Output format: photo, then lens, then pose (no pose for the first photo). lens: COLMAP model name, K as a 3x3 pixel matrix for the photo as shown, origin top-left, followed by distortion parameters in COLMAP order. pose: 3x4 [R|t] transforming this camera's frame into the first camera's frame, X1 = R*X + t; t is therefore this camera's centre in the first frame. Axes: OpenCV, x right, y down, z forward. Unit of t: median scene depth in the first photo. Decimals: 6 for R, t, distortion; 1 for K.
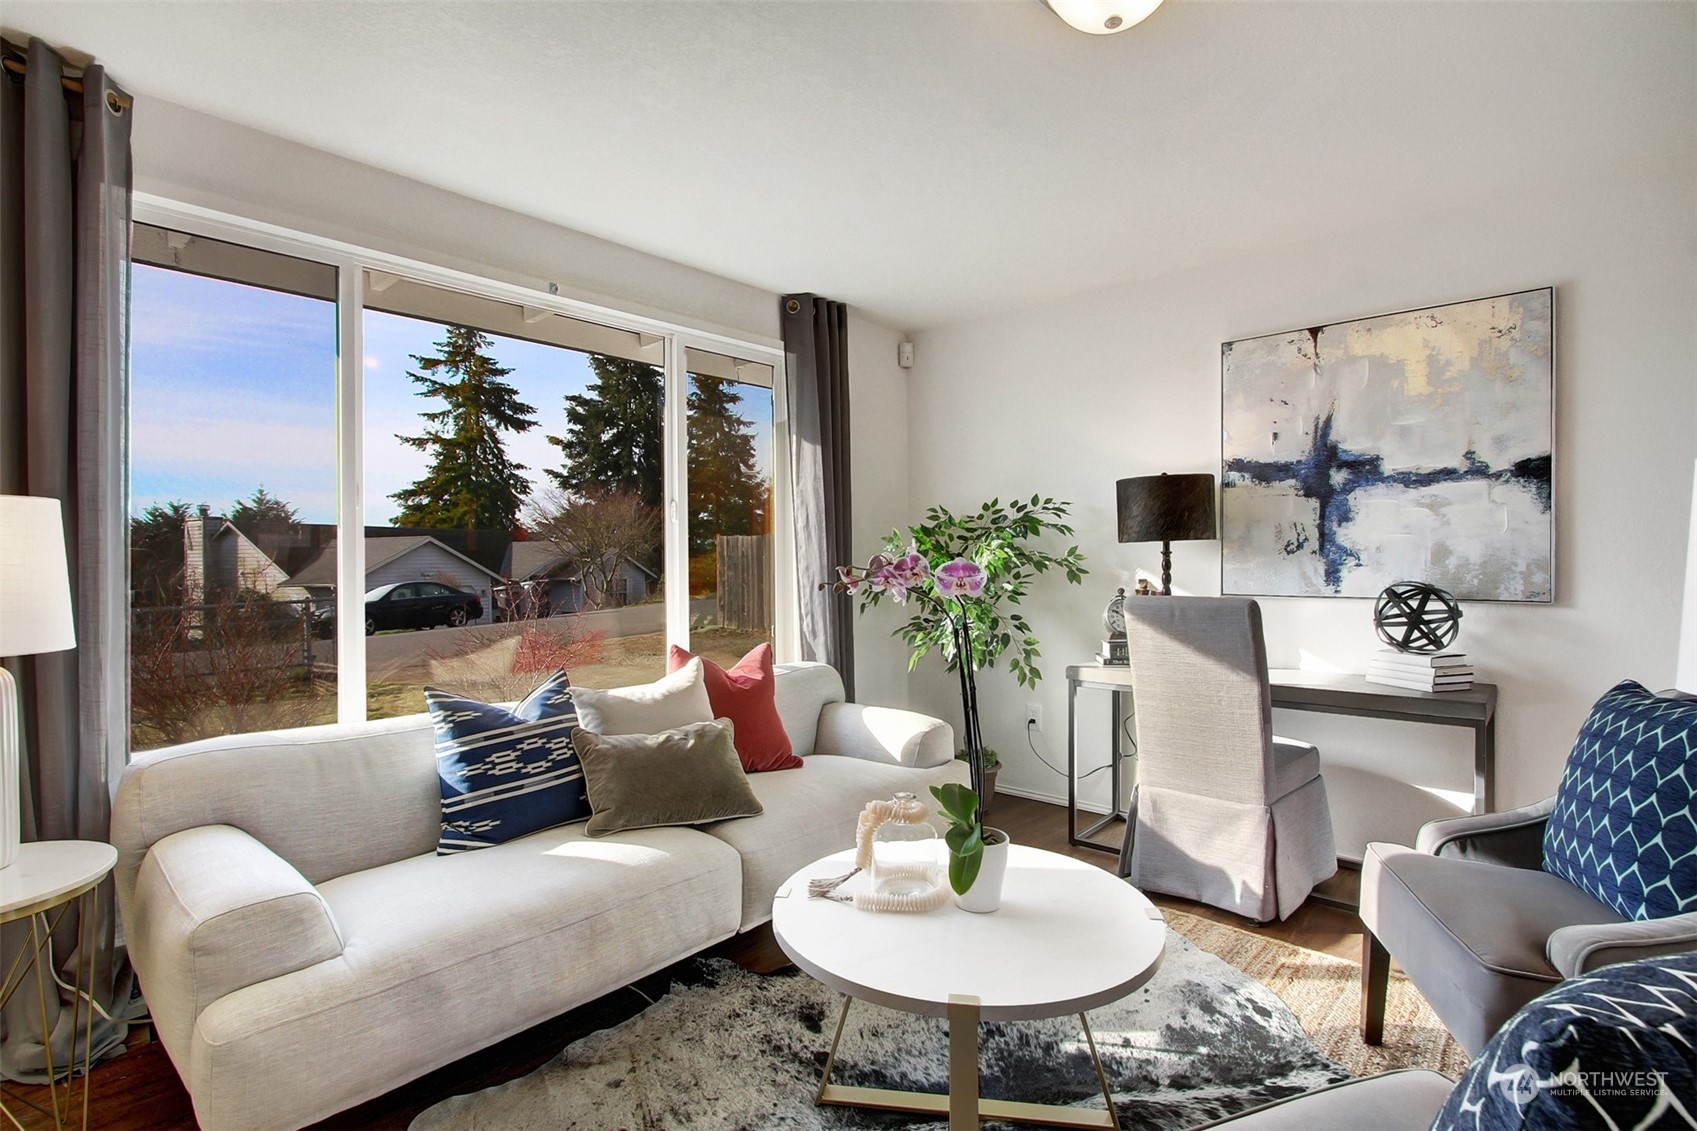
lens RADIAL K [[816.0, 0, 830.1], [0, 816.0, 558.3], [0, 0, 1]] dist [-0.017458, 0.004812]
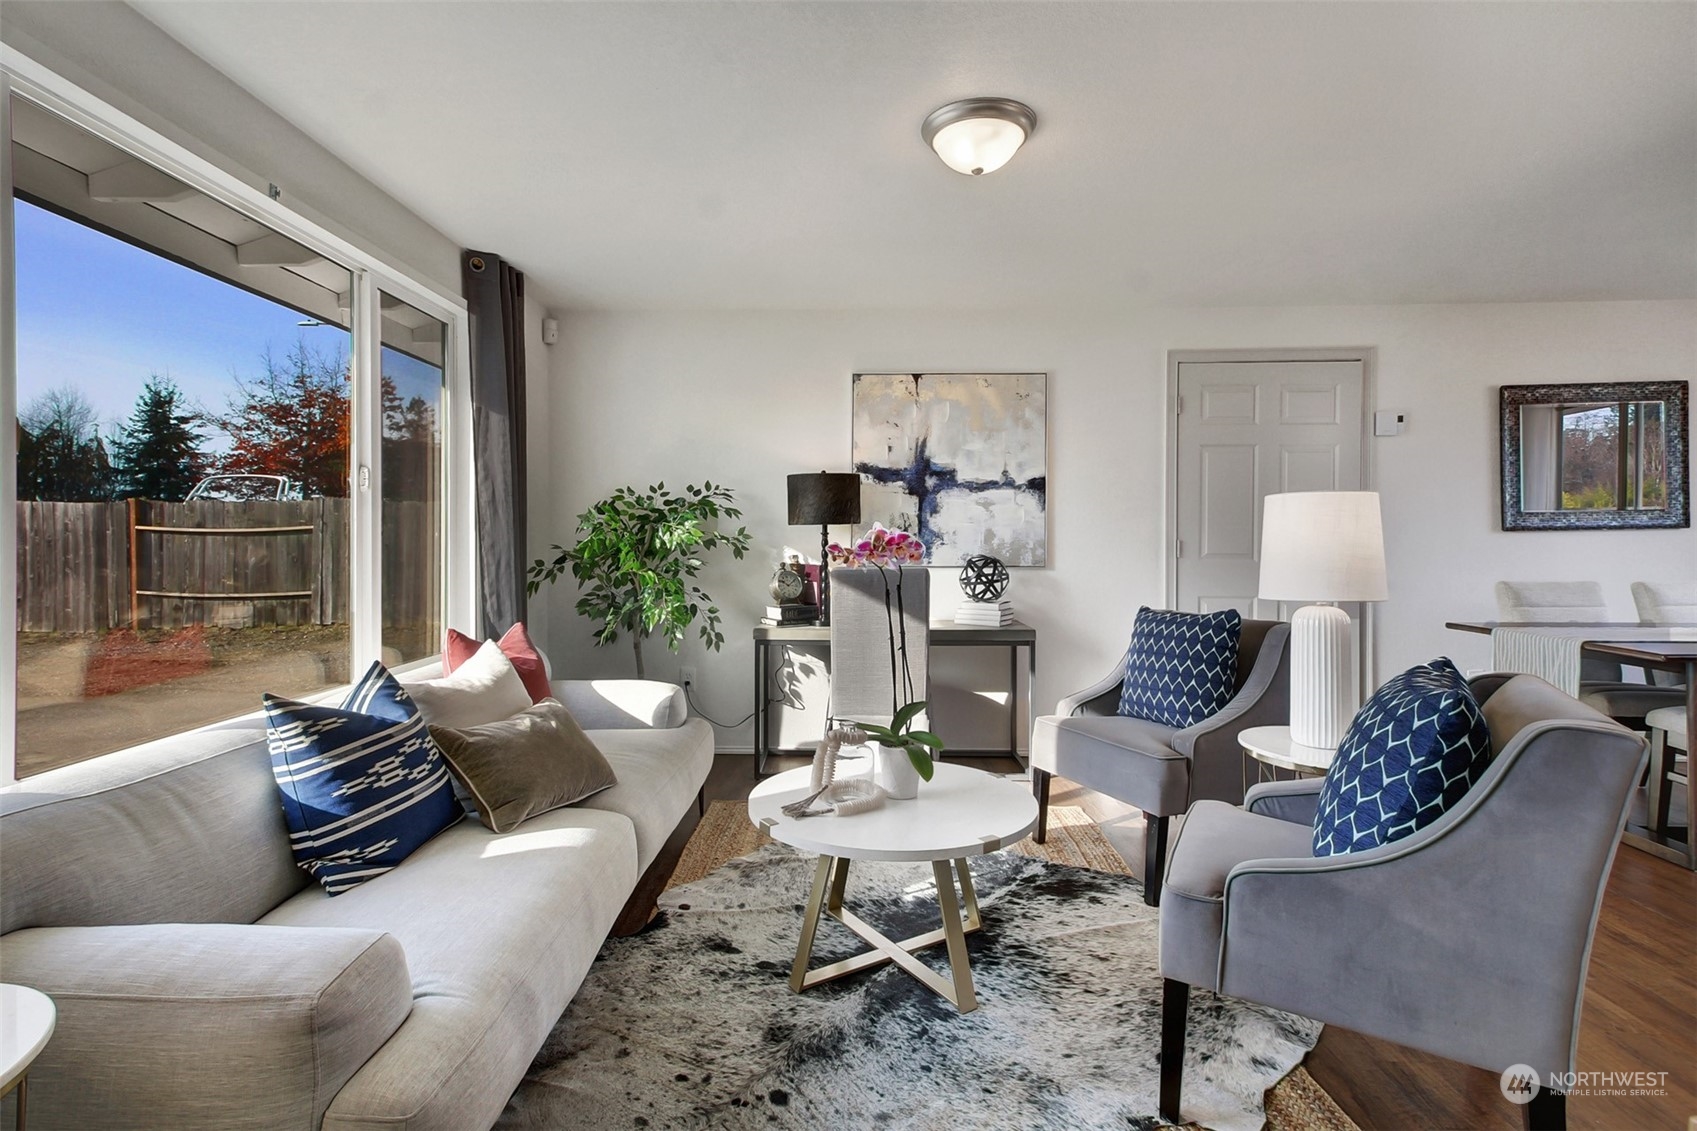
lens RADIAL K [[816.0, 0, 825.2], [0, 816.0, 540.9], [0, 0, 1]] dist [-0.017458, 0.004812]
pose [[0.751913, 0.005881, 0.659236, -0.512065], [-0.007785, 0.999970, -0.000041, 0.005468], [-0.659216, -0.005102, 0.751936, 0.052175]]
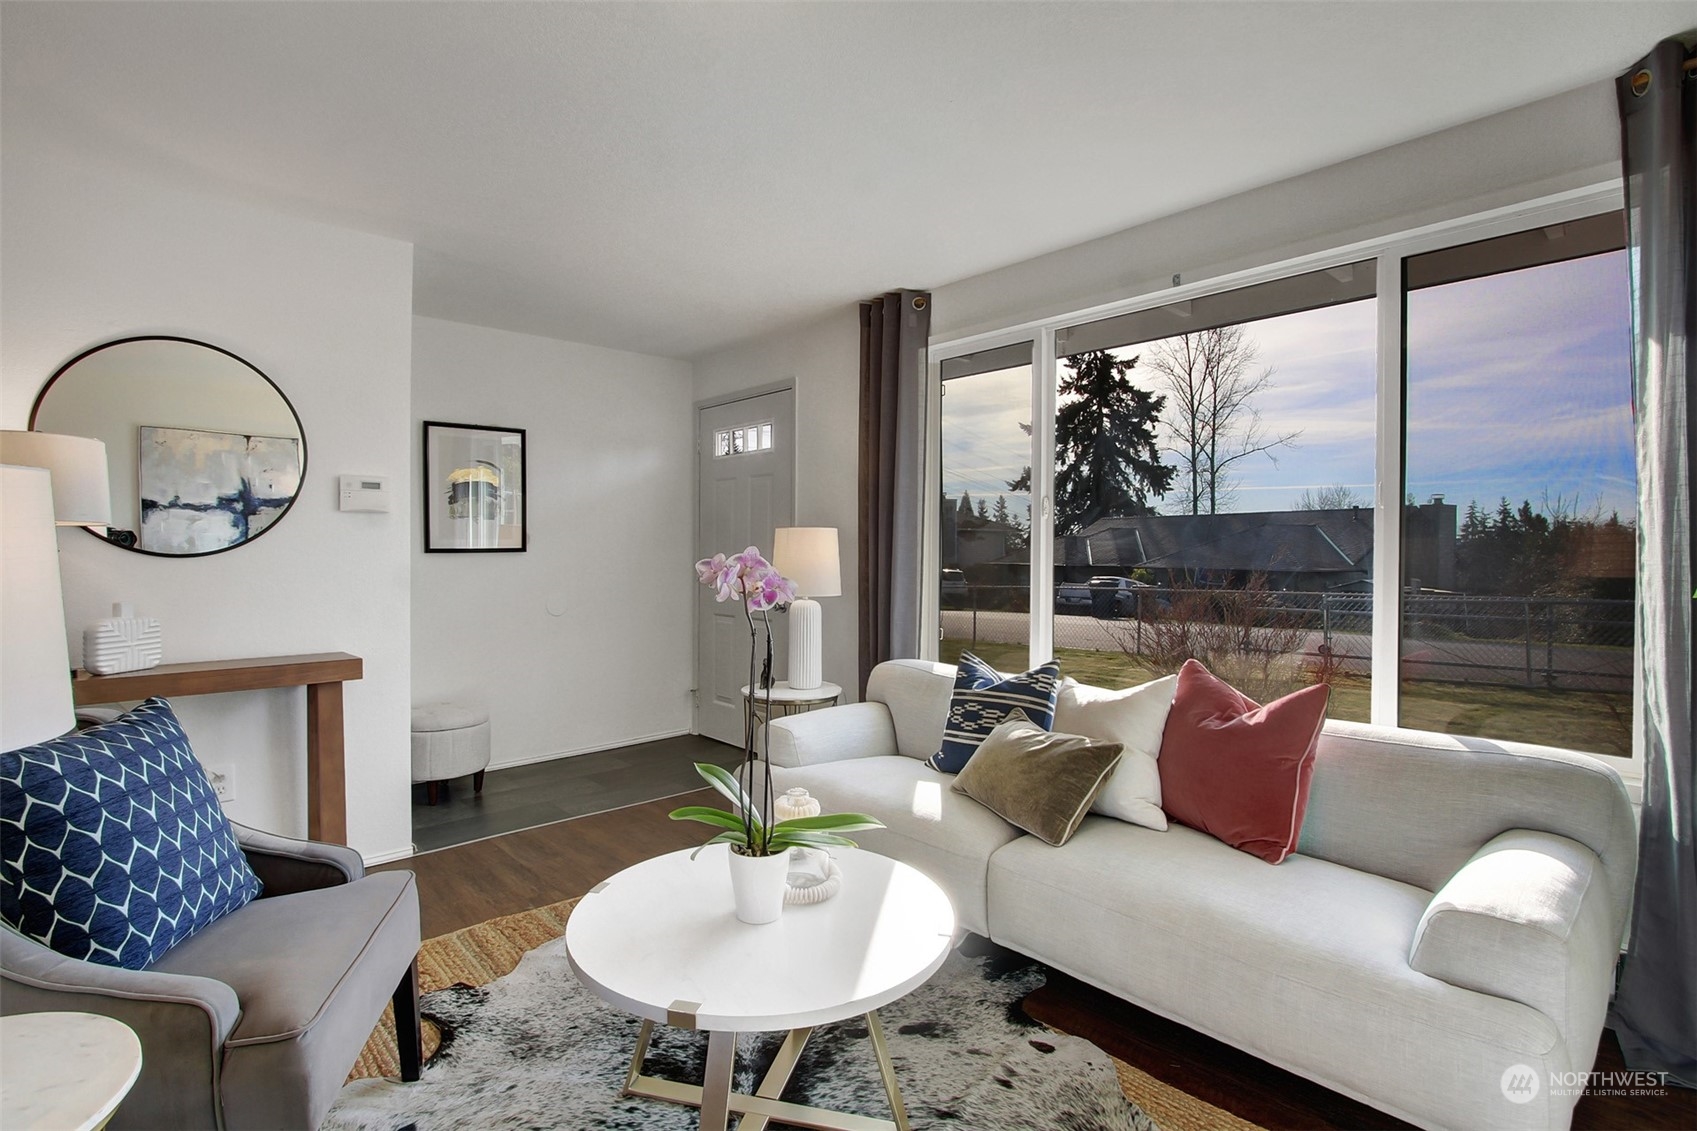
lens RADIAL K [[762.4, 0, 831.4], [0, 762.4, 569.2], [0, 0, 1]] dist [-0.018217, -0.000232]
pose [[-0.068160, 0.035388, -0.997047, 0.686908], [0.001039, 0.999373, 0.035400, -0.021162], [0.997674, 0.001377, -0.068154, 0.736322]]
